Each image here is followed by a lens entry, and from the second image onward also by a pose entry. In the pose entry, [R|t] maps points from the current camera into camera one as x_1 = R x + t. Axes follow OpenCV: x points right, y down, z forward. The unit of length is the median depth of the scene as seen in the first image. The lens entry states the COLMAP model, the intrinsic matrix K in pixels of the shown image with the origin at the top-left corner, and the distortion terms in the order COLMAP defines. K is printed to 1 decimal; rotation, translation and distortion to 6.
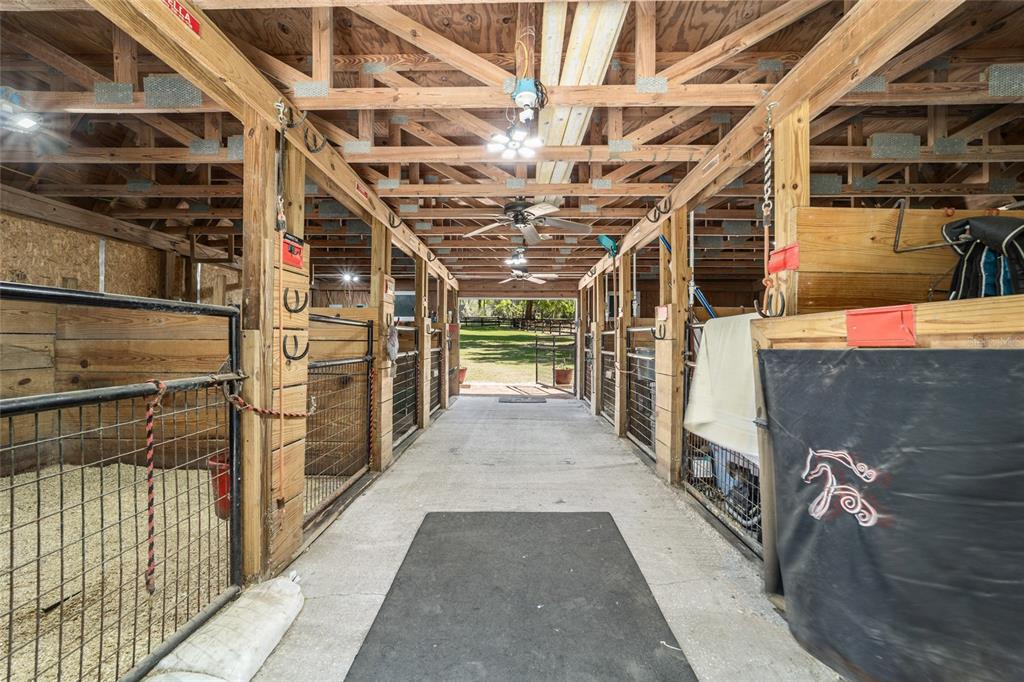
lens RADIAL K [[401.1, 0, 510.7], [0, 401.1, 340.1], [0, 0, 1]] dist [-0.002396, 0.000928]
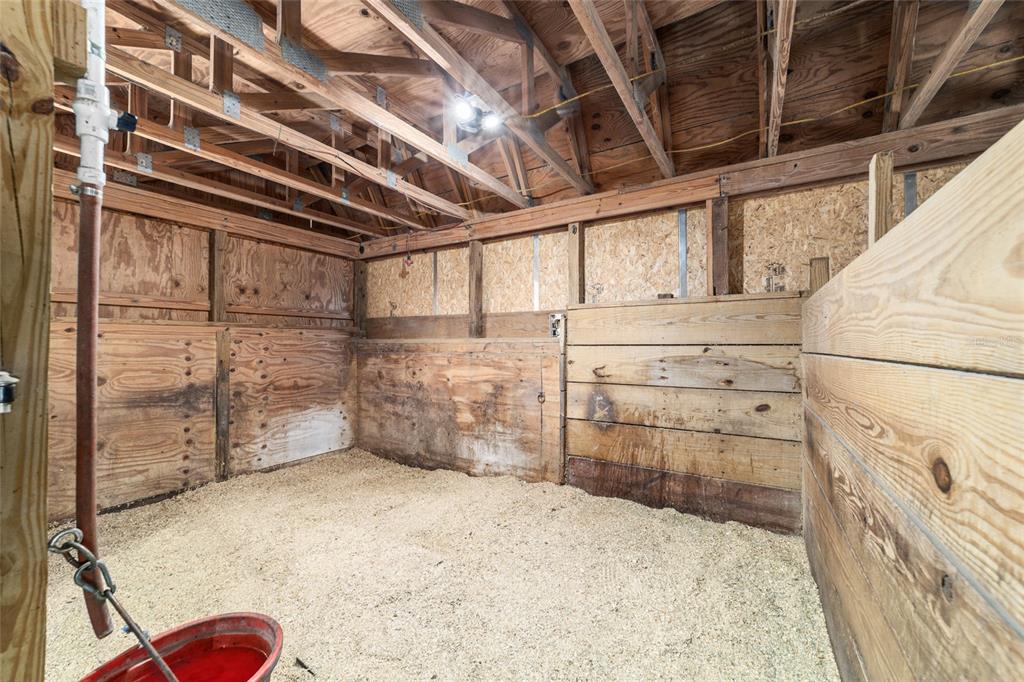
lens RADIAL K [[401.1, 0, 512.4], [0, 401.1, 339.0], [0, 0, 1]] dist [-0.002396, 0.000928]
pose [[-0.499180, -0.019274, -0.866284, -0.305787], [-0.001677, 0.999772, -0.021277, -0.009765], [0.866497, -0.009168, -0.499099, 0.945874]]
